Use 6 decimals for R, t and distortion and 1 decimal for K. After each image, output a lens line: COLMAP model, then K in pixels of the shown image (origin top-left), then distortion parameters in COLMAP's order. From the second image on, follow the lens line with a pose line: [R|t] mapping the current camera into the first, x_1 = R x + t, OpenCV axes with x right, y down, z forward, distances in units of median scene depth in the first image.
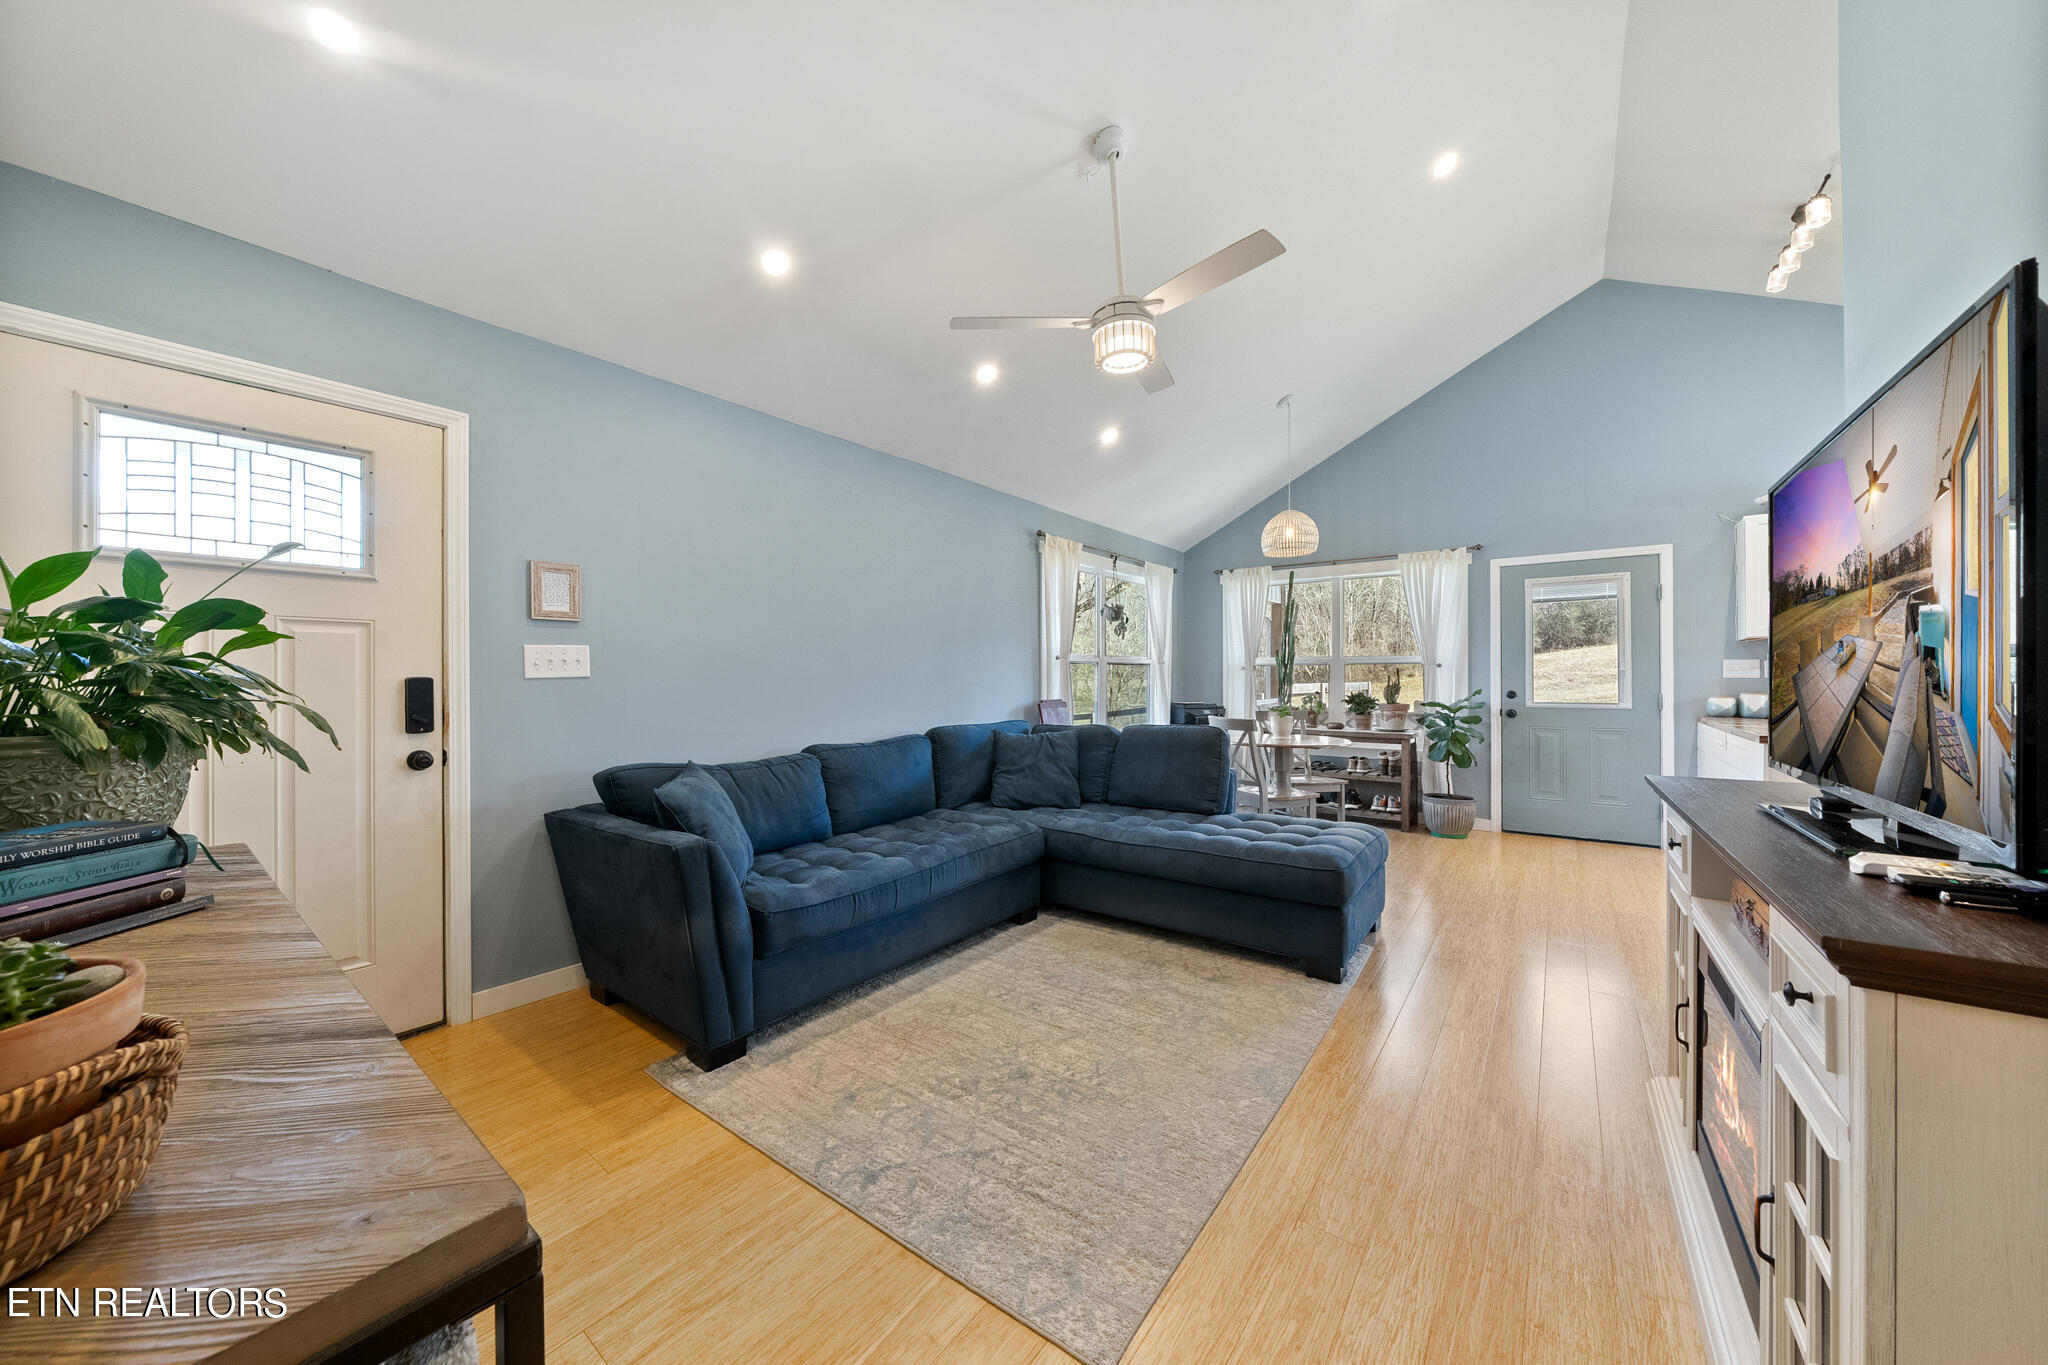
lens RADIAL K [[698.7, 0, 1030.6], [0, 698.7, 681.6], [0, 0, 1]] dist [0.000128, 0.000002]
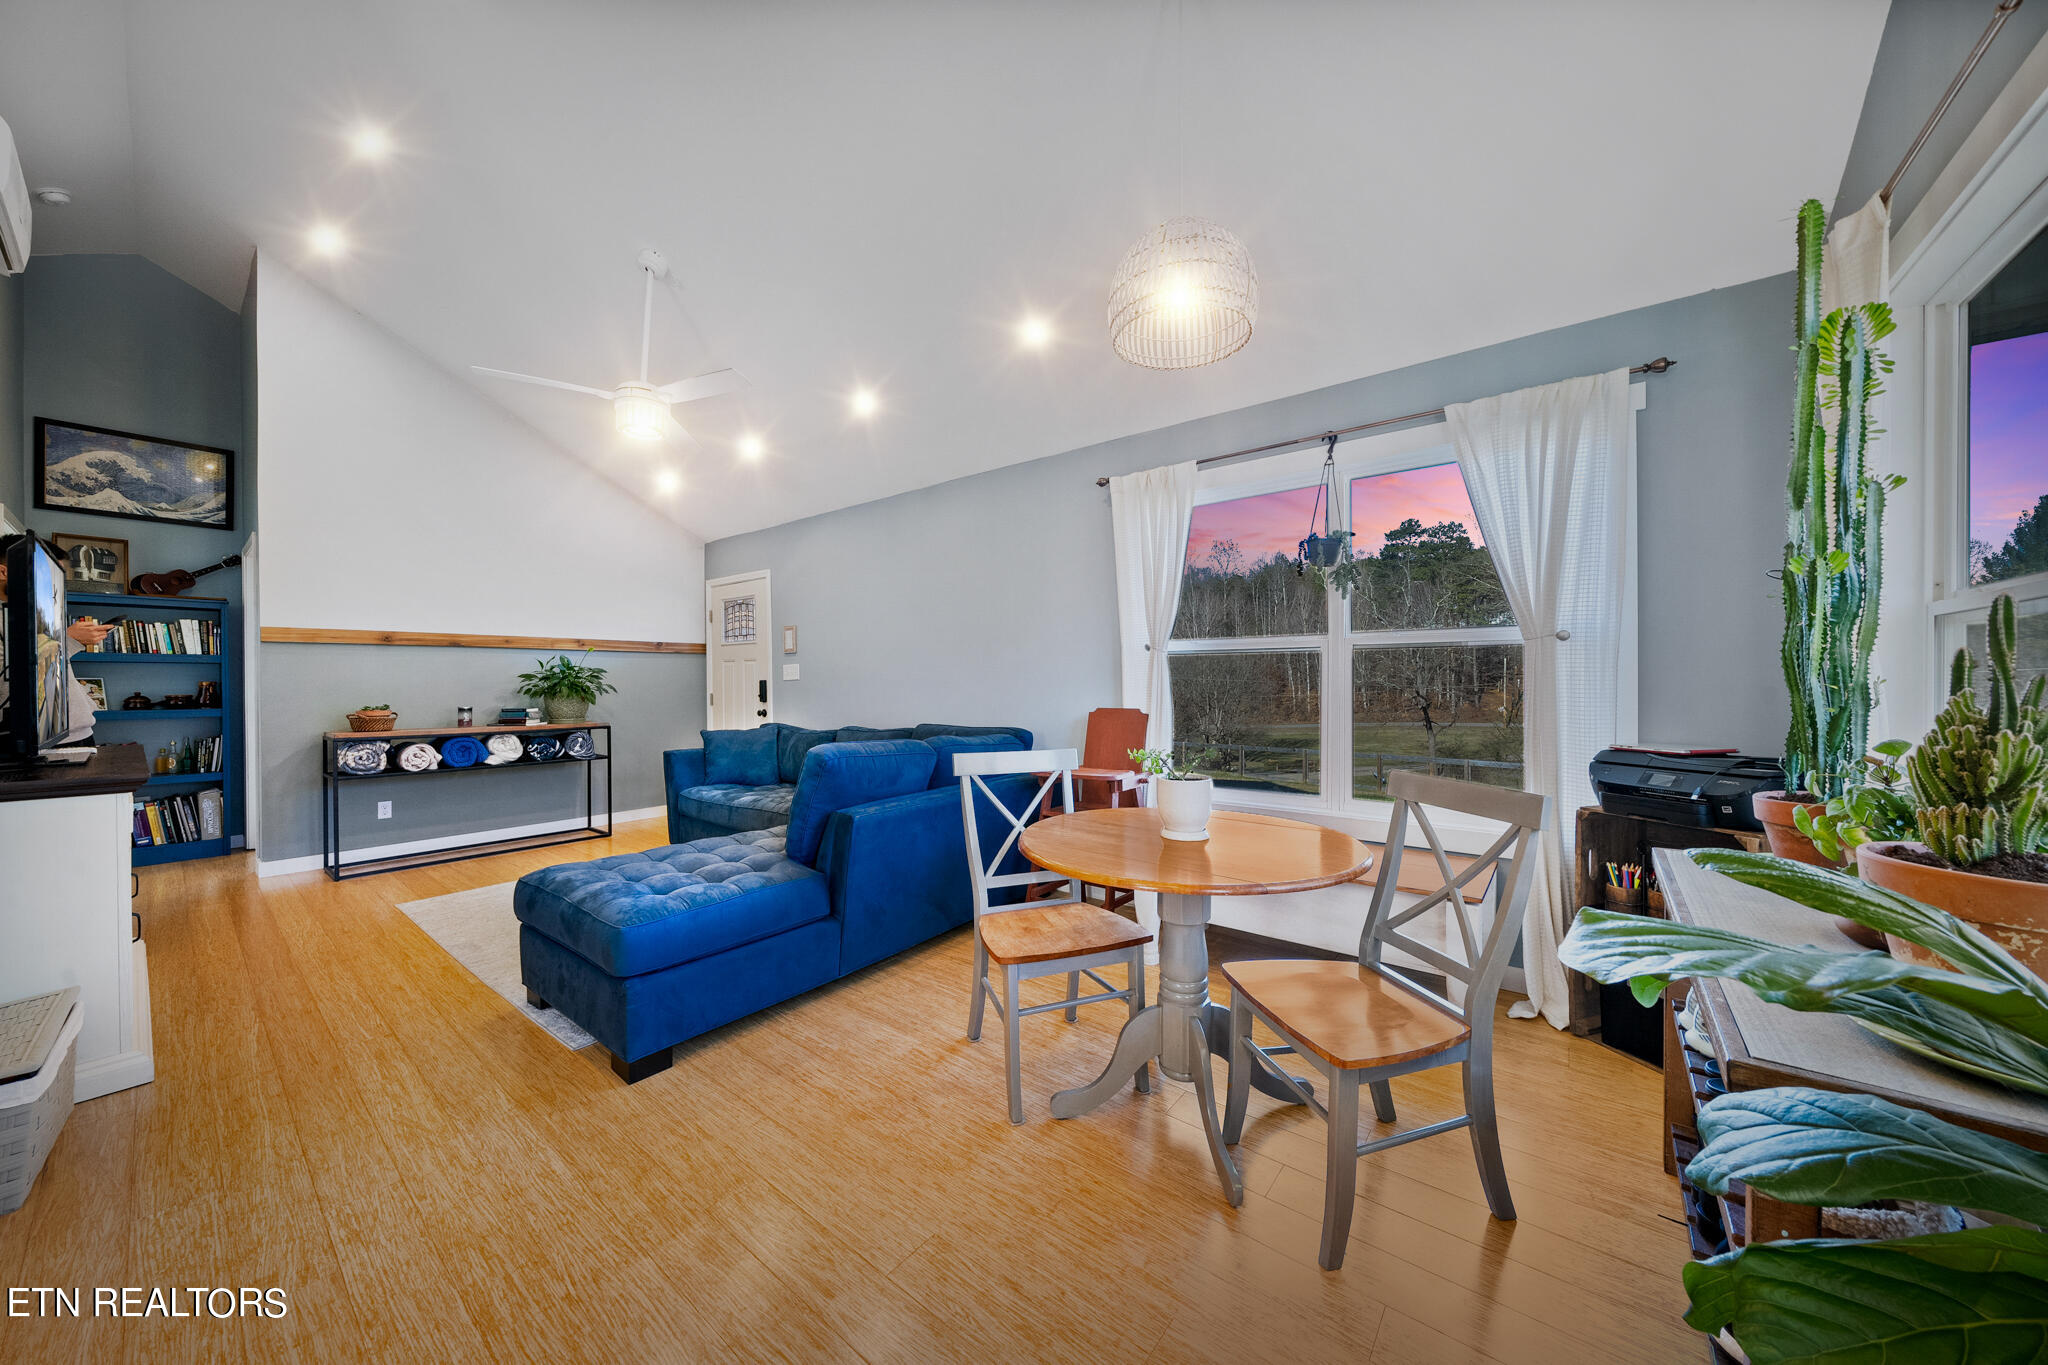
lens RADIAL K [[698.7, 0, 1030.6], [0, 698.7, 681.6], [0, 0, 1]] dist [0.000128, 0.000002]
pose [[-0.024489, 0.009809, -0.999652, 0.950846], [0.003281, 0.999947, 0.009731, -0.012435], [0.999695, -0.003041, -0.024520, 1.195234]]
